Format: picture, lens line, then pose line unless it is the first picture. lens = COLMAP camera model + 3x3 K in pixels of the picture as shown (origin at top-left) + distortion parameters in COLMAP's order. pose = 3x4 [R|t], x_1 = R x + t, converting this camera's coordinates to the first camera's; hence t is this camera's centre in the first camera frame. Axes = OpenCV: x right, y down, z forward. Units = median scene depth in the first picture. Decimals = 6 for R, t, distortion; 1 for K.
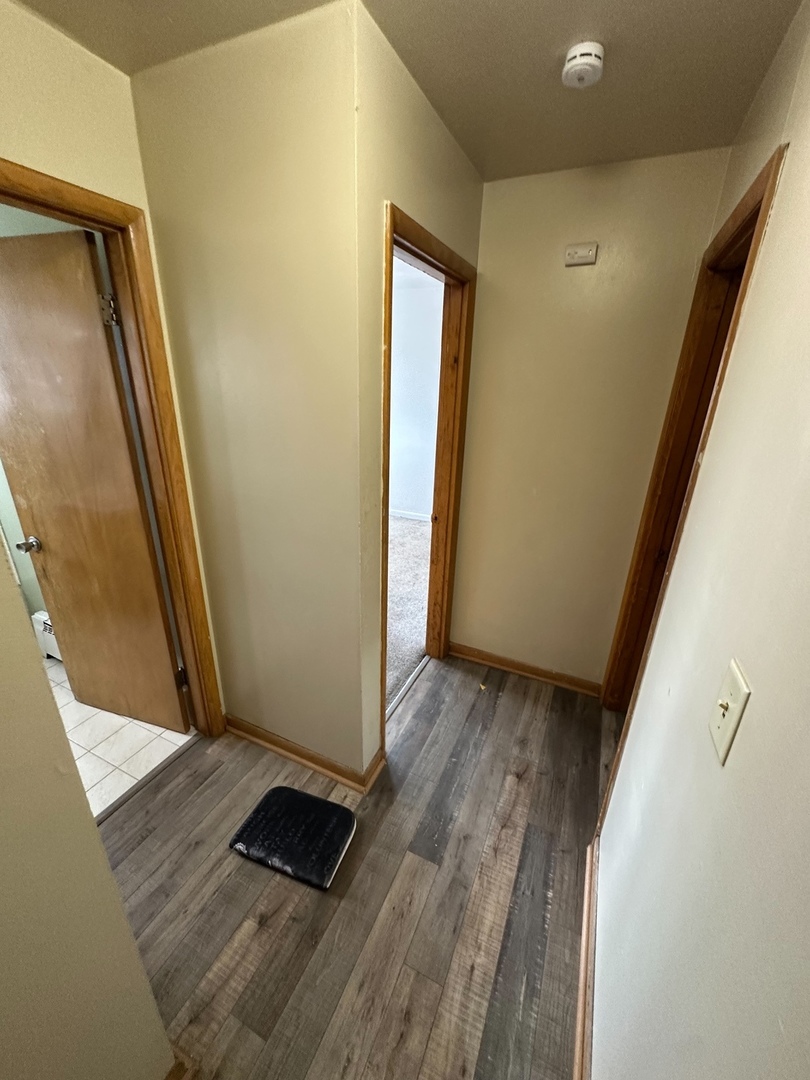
lens RADIAL K [[432.5, 0, 405.5], [0, 432.5, 537.4], [0, 0, 1]] dist [-0.000989, -0.000241]
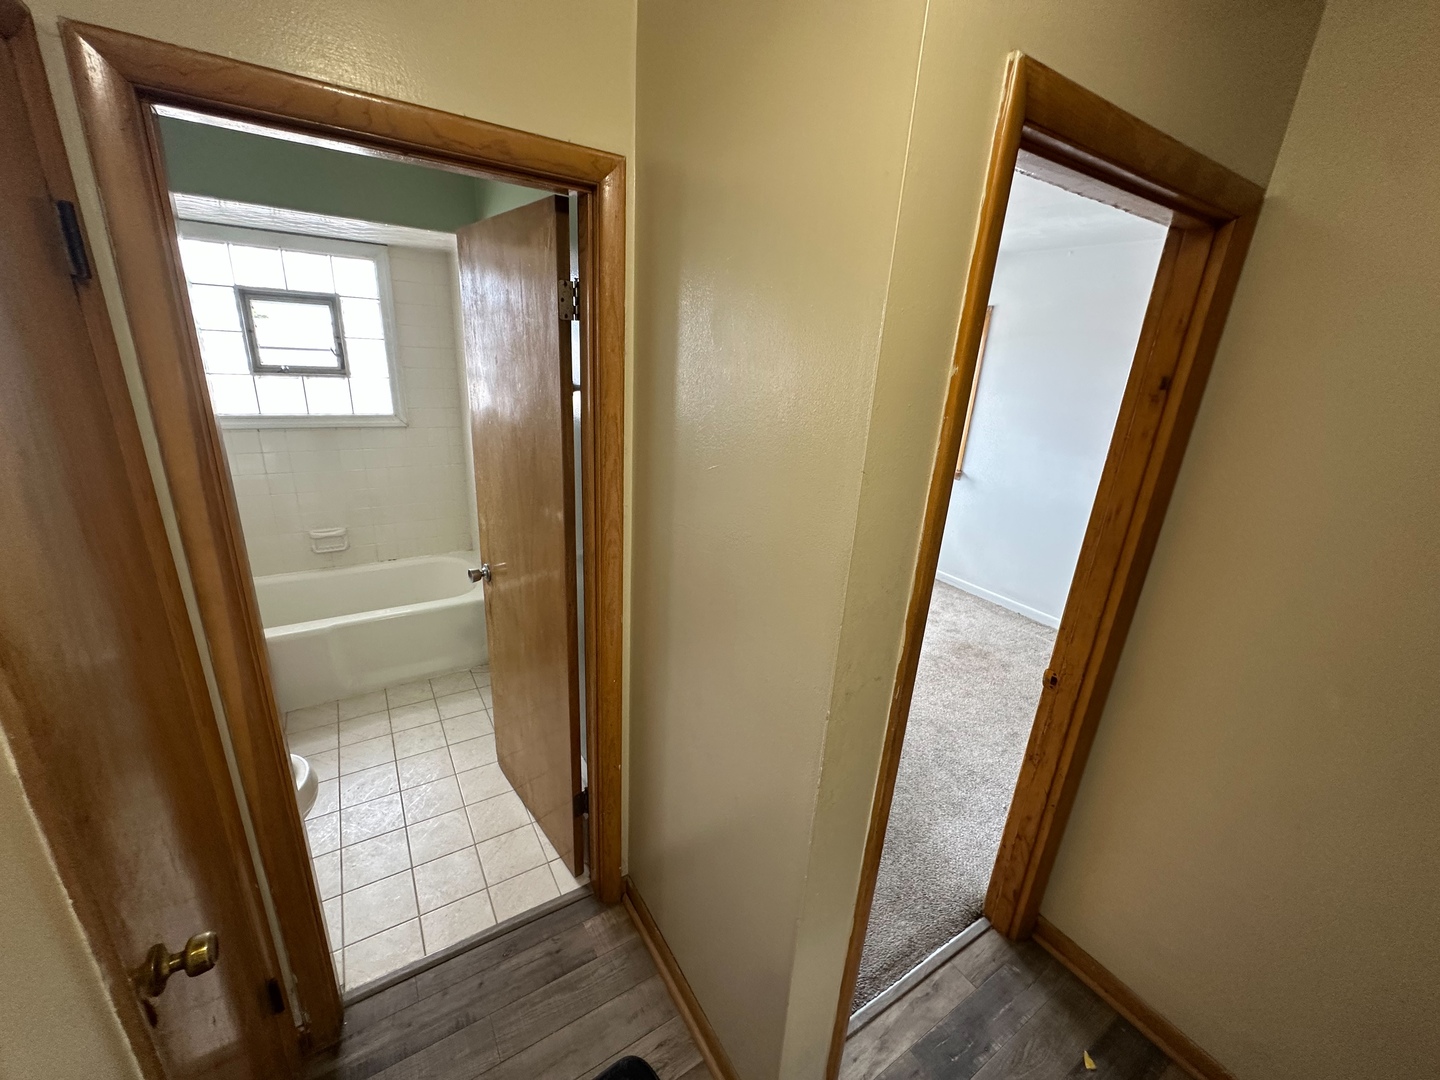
lens RADIAL K [[576.6, 0, 716.1], [0, 576.6, 539.1], [0, 0, 1]] dist [-0.000989, -0.000241]
pose [[0.840770, 0.191761, -0.506293, 0.058476], [-0.224469, 0.974474, -0.003674, -0.140336], [0.492665, 0.116736, 0.862354, 0.250626]]
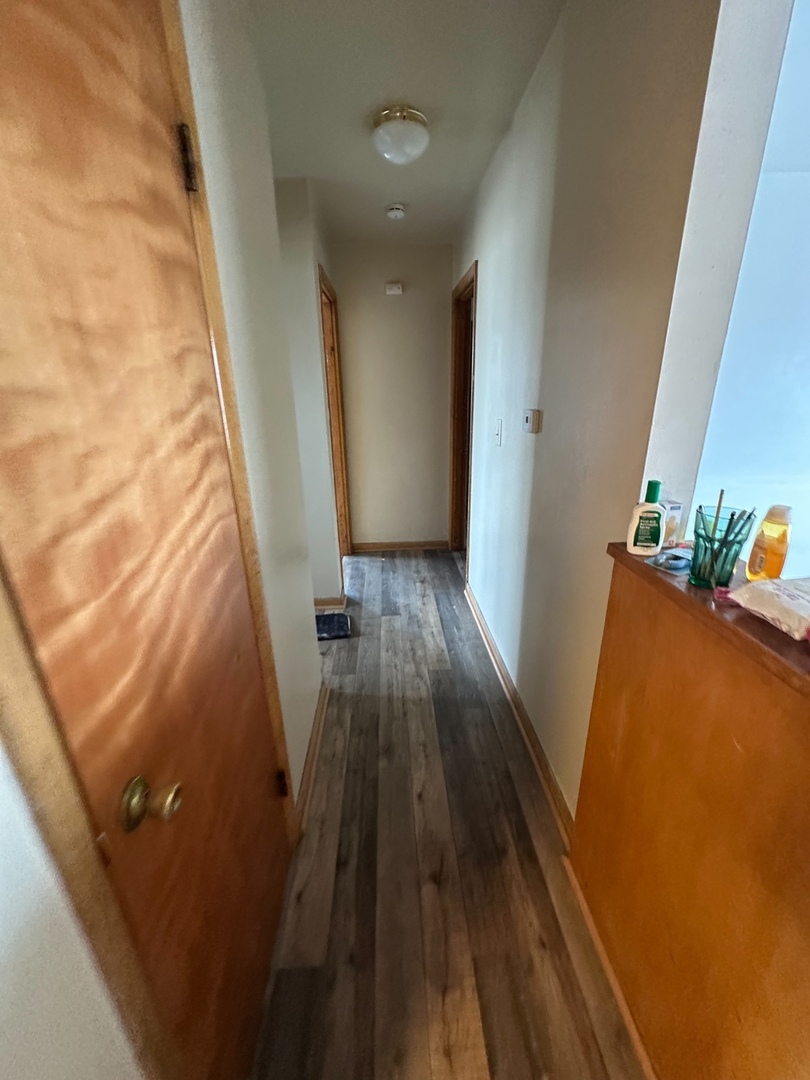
lens RADIAL K [[432.5, 0, 406.4], [0, 432.5, 537.7], [0, 0, 1]] dist [-0.000989, -0.000241]
pose [[0.886124, -0.198488, 0.418791, -0.481517], [0.207679, 0.977901, 0.024052, 0.315315], [-0.414311, 0.065661, 0.907764, -0.564435]]
